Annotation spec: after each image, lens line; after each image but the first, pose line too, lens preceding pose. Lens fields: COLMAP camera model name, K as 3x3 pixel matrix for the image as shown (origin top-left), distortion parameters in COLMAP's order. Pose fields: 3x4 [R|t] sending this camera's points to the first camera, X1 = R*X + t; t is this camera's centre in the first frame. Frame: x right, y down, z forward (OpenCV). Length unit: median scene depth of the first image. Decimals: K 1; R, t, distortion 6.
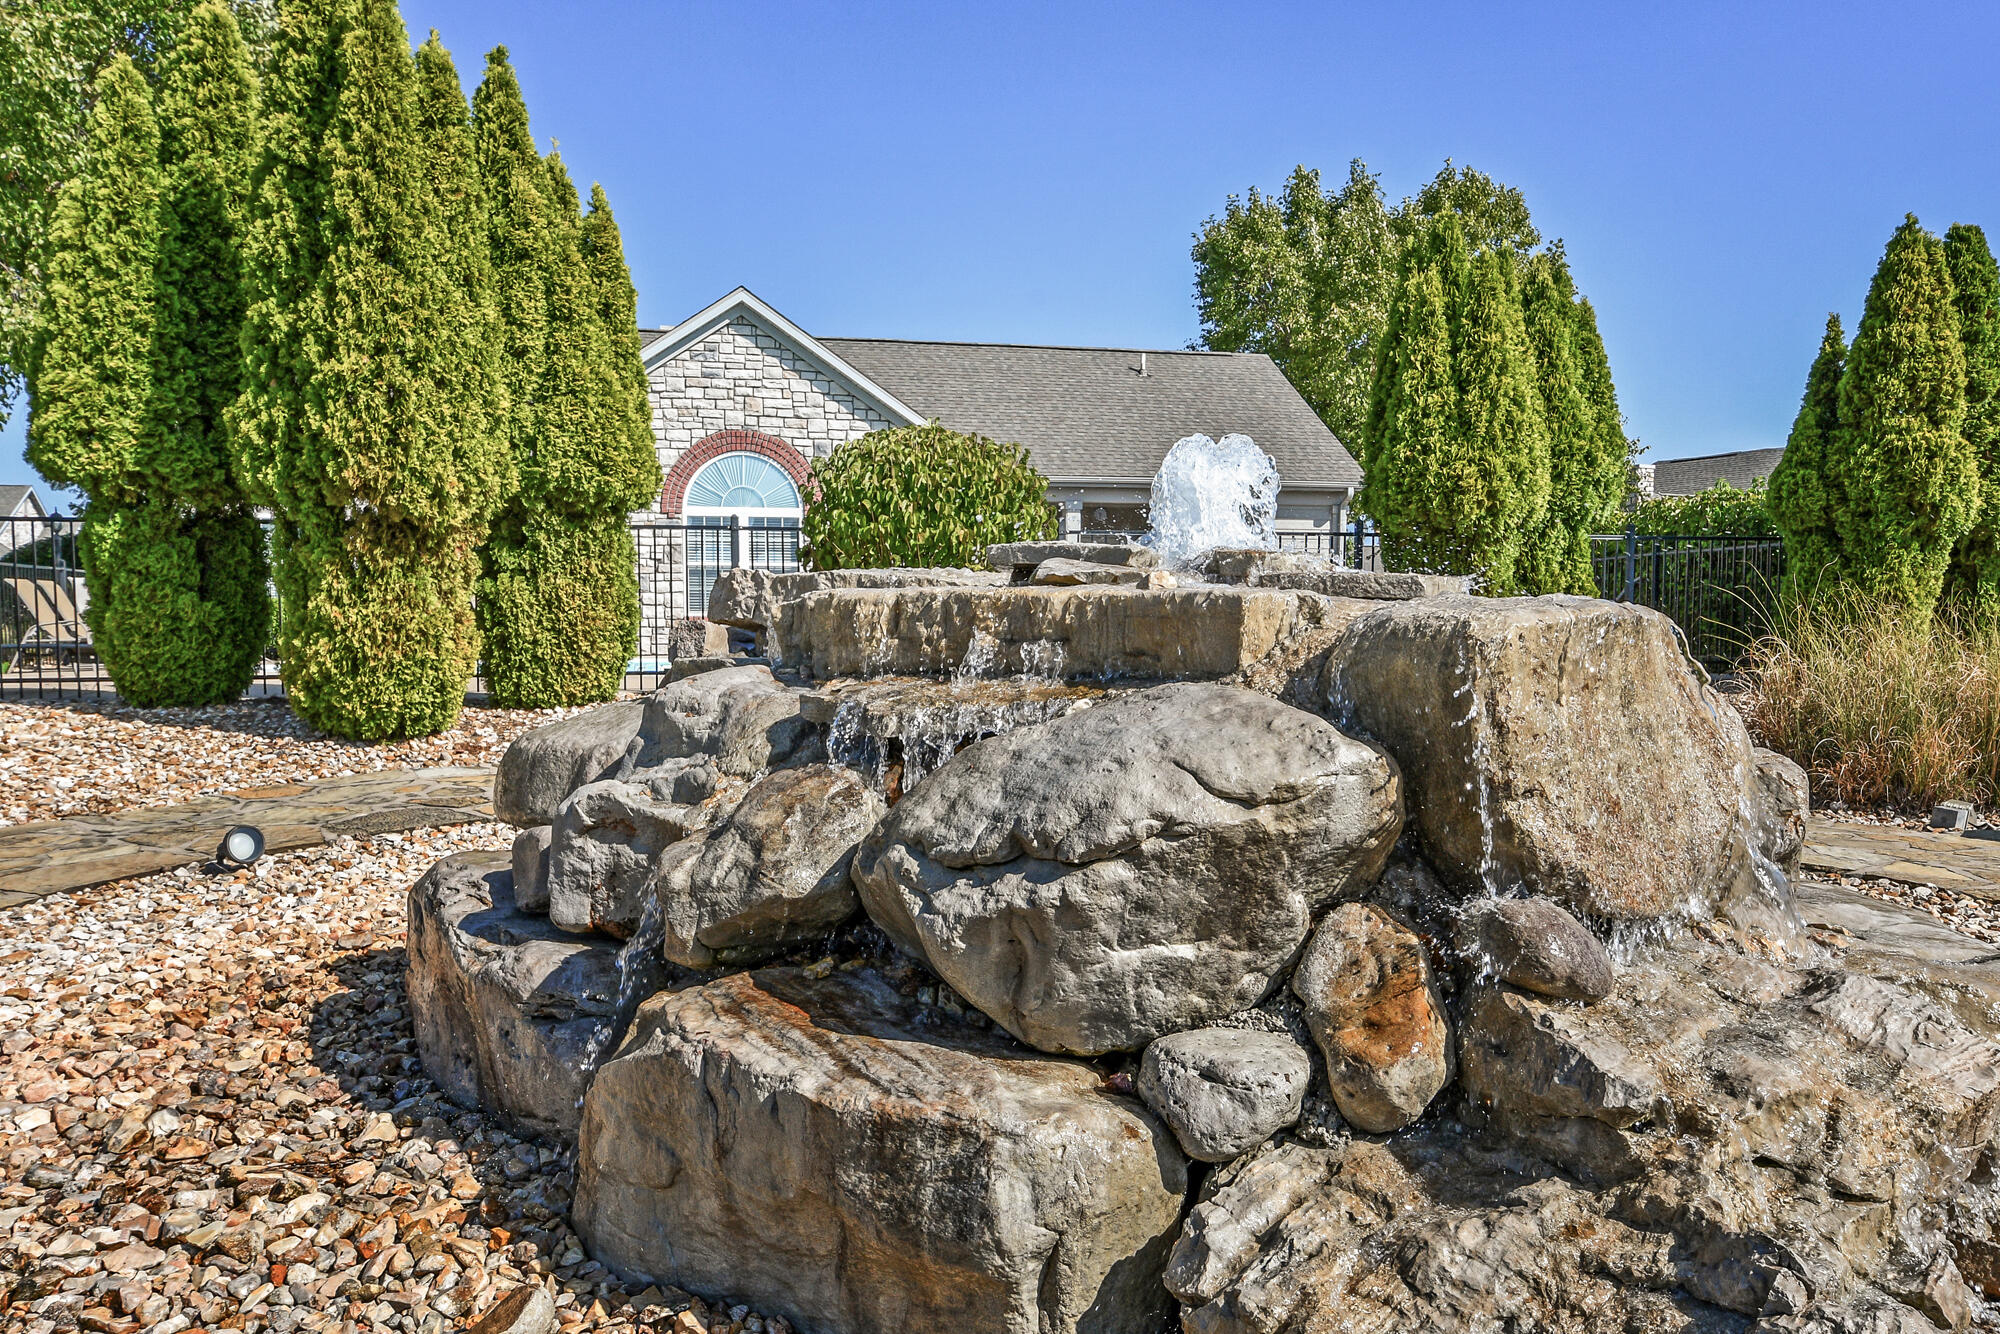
lens RADIAL K [[1516.0, 0, 997.5], [0, 1516.0, 699.0], [0, 0, 1]] dist [0.028189, 0.002923]
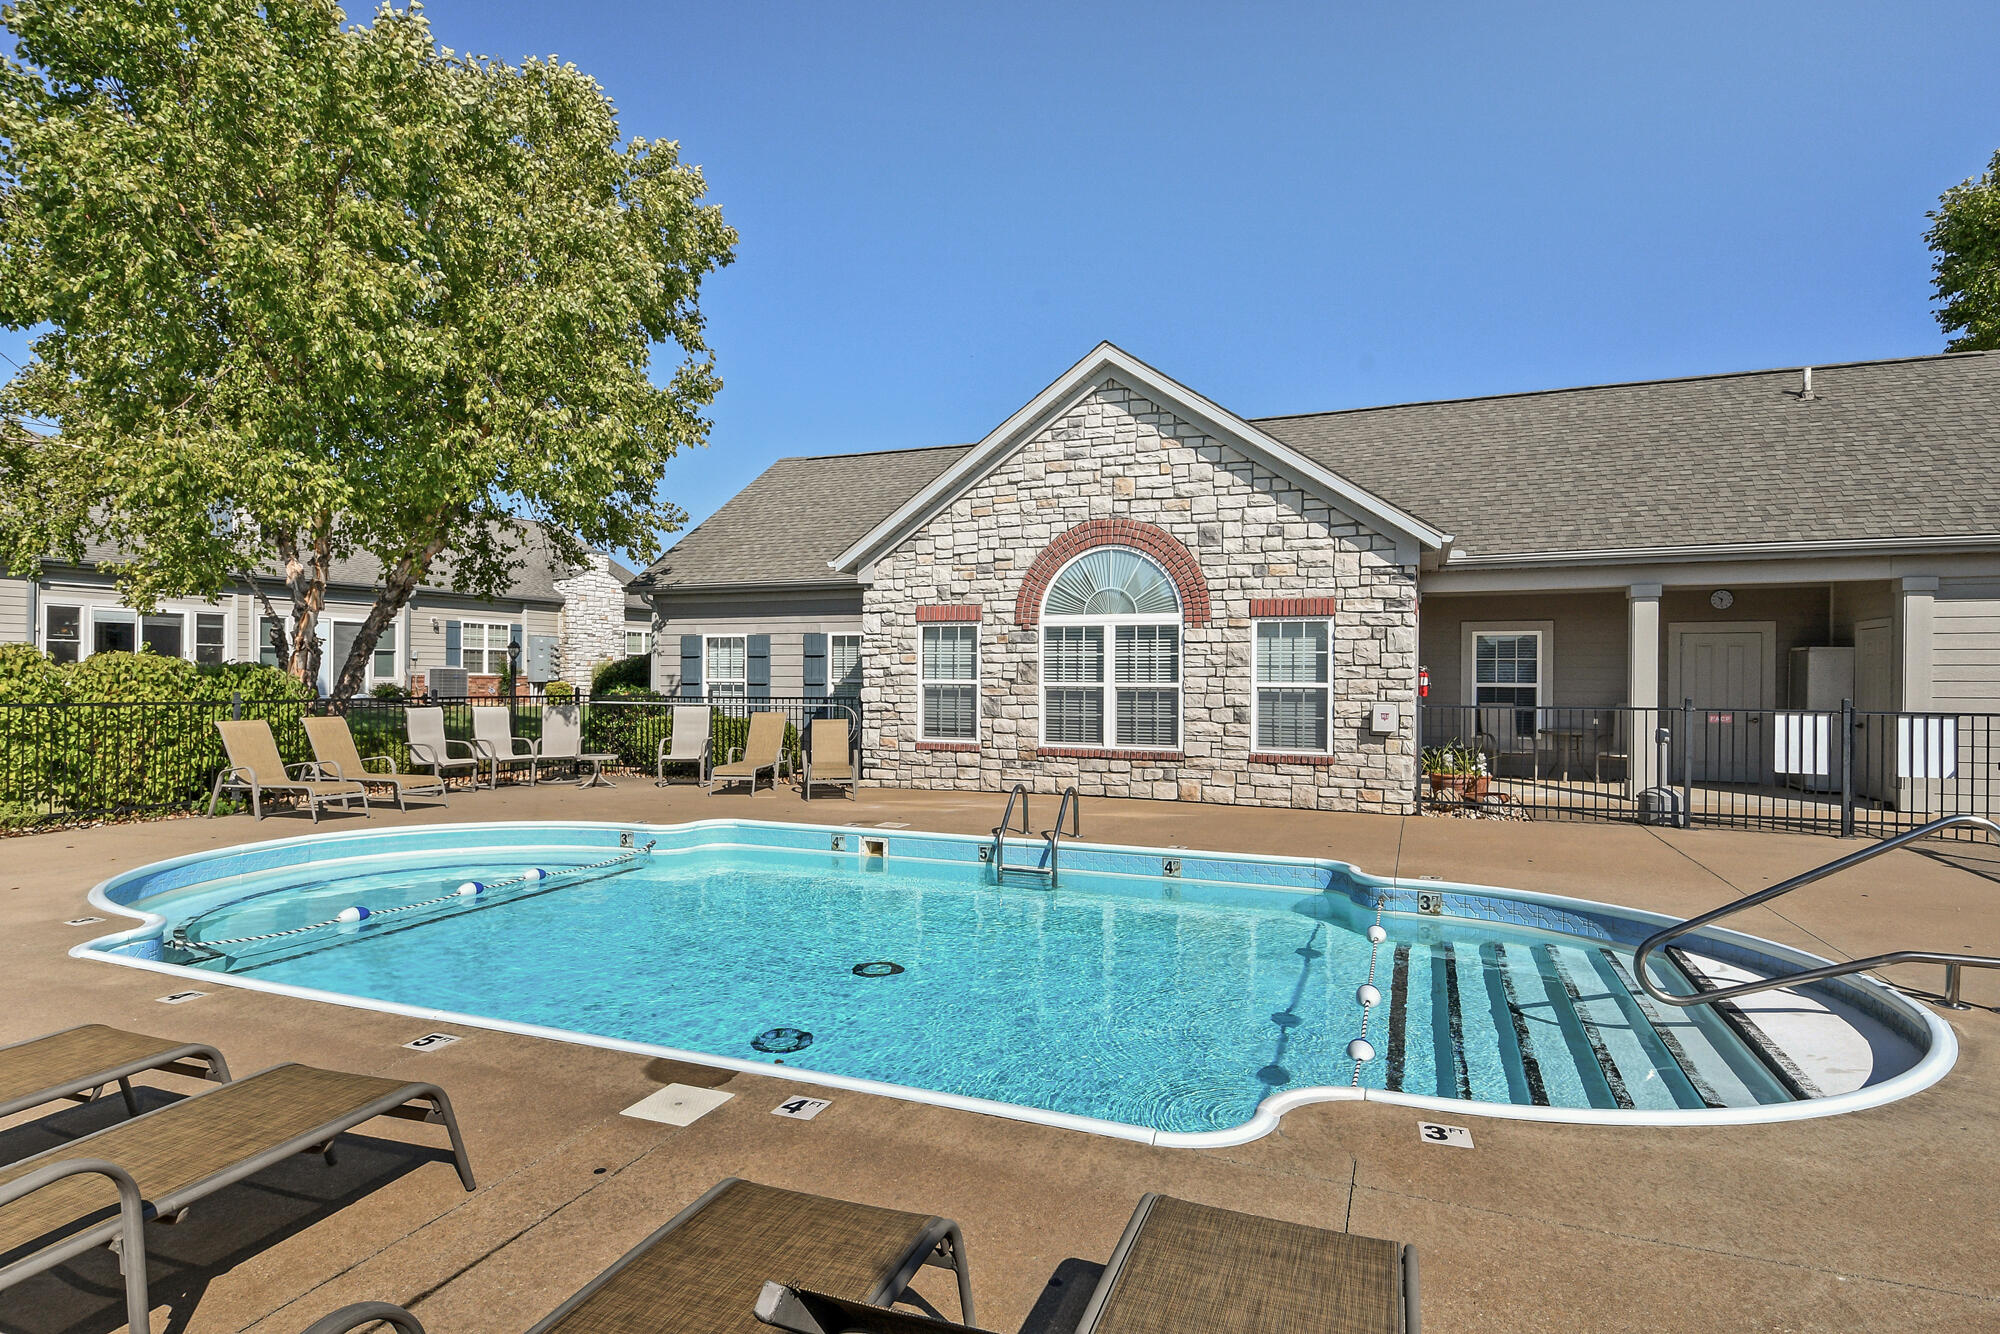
lens RADIAL K [[1046.9, 0, 1000.0], [0, 1046.9, 667.0], [0, 0, 1]] dist [-0.000838, -0.001649]
pose [[0.793721, 0.001464, -0.608280, 0.123220], [-0.038735, 0.998089, -0.048141, -0.069934], [0.607047, 0.061773, 0.792261, 0.530917]]
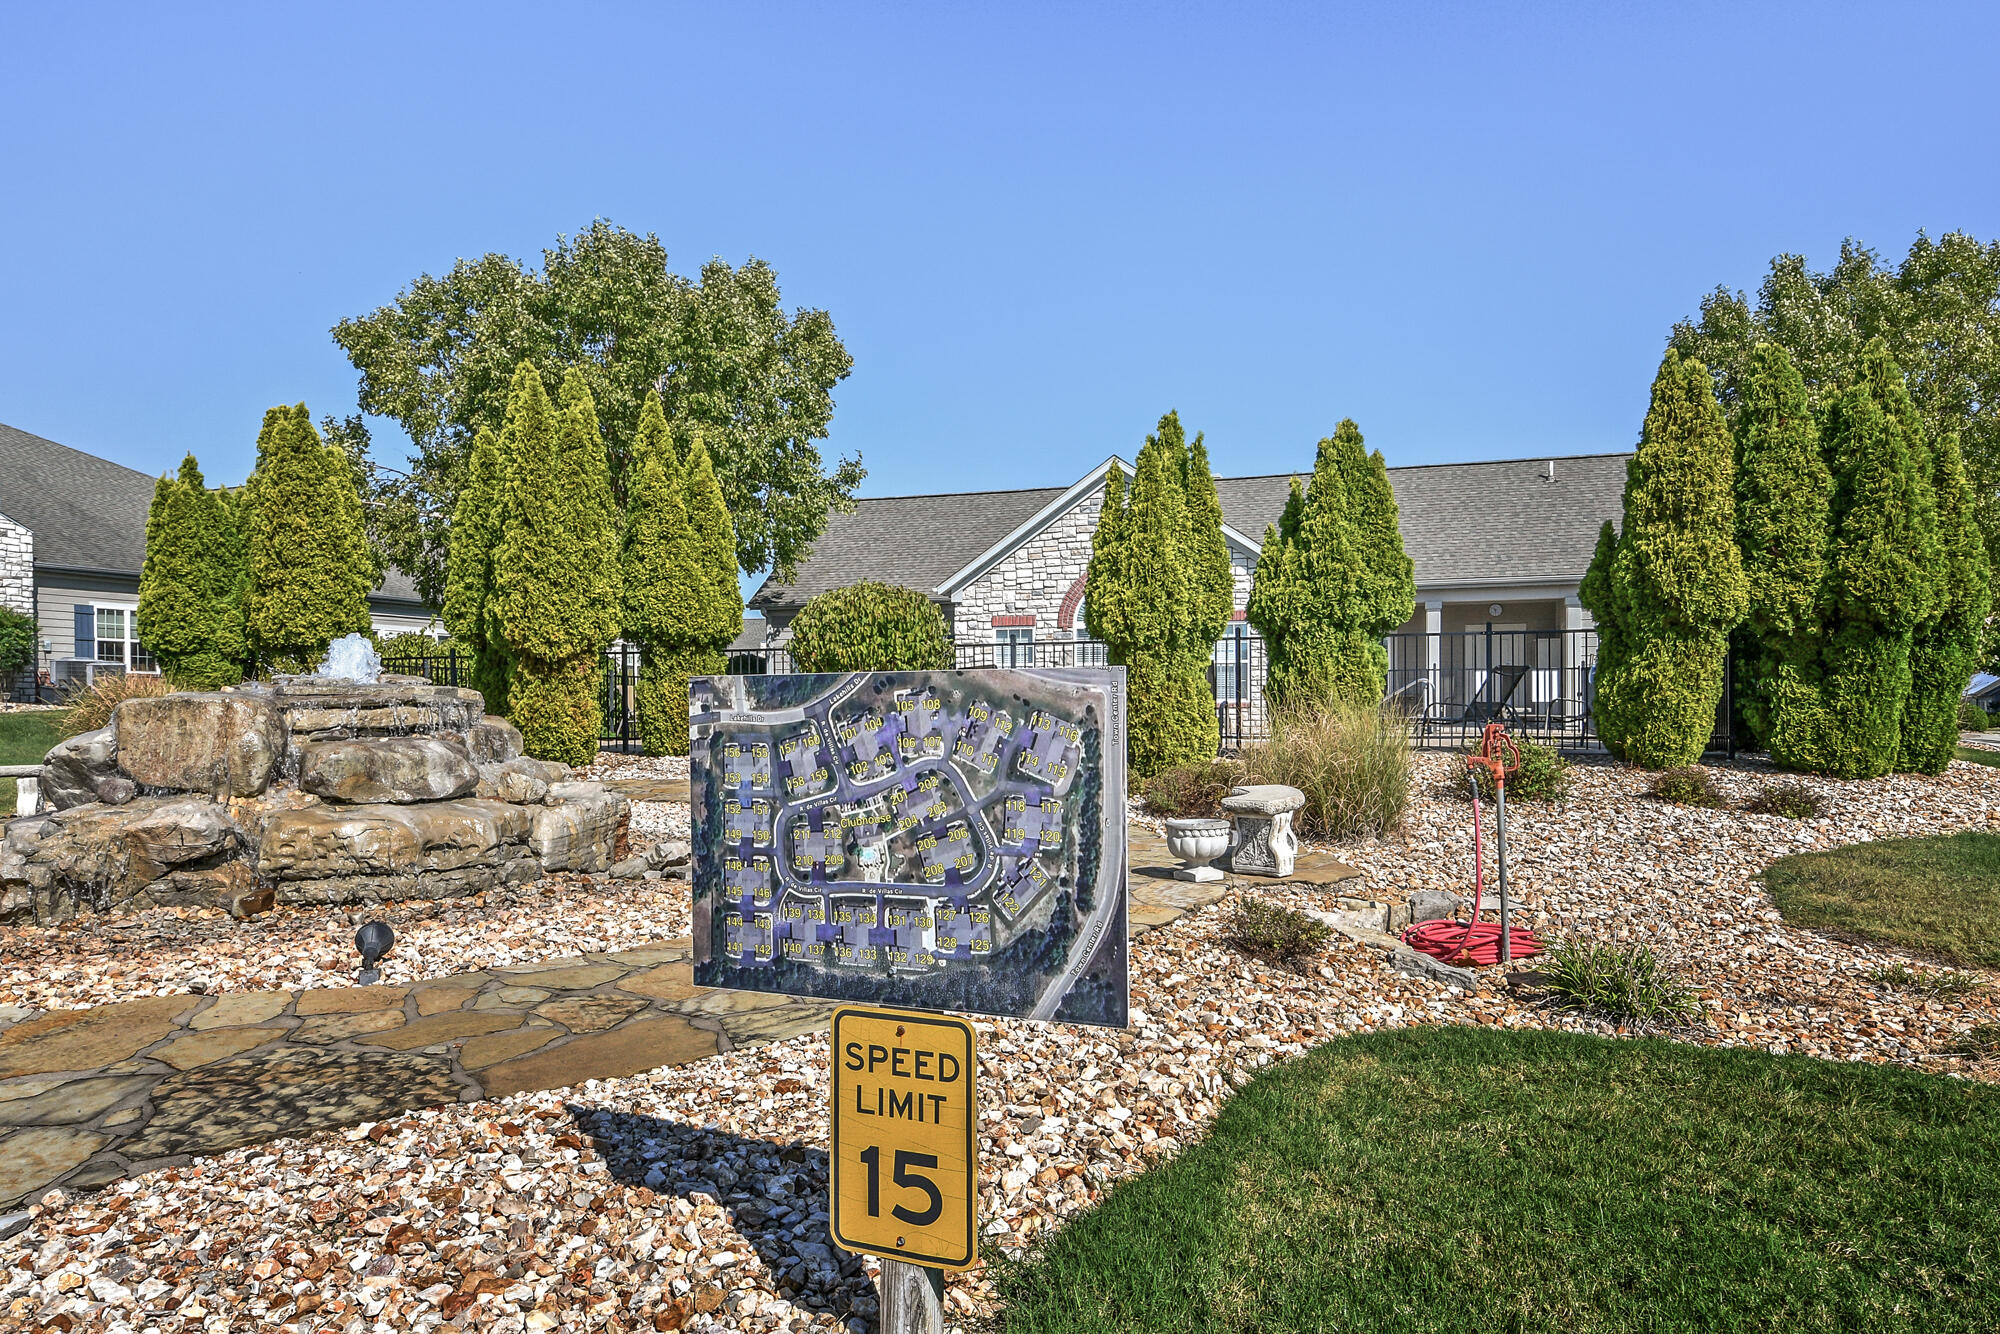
lens RADIAL K [[1409.5, 0, 1000.0], [0, 1409.5, 667.0], [0, 0, 1]] dist [0.039456, 0.001692]
pose [[0.852688, -0.020058, -0.522035, 0.379333], [-0.022973, 0.996856, -0.075826, 0.007516], [0.521914, 0.076648, 0.849547, -0.080137]]
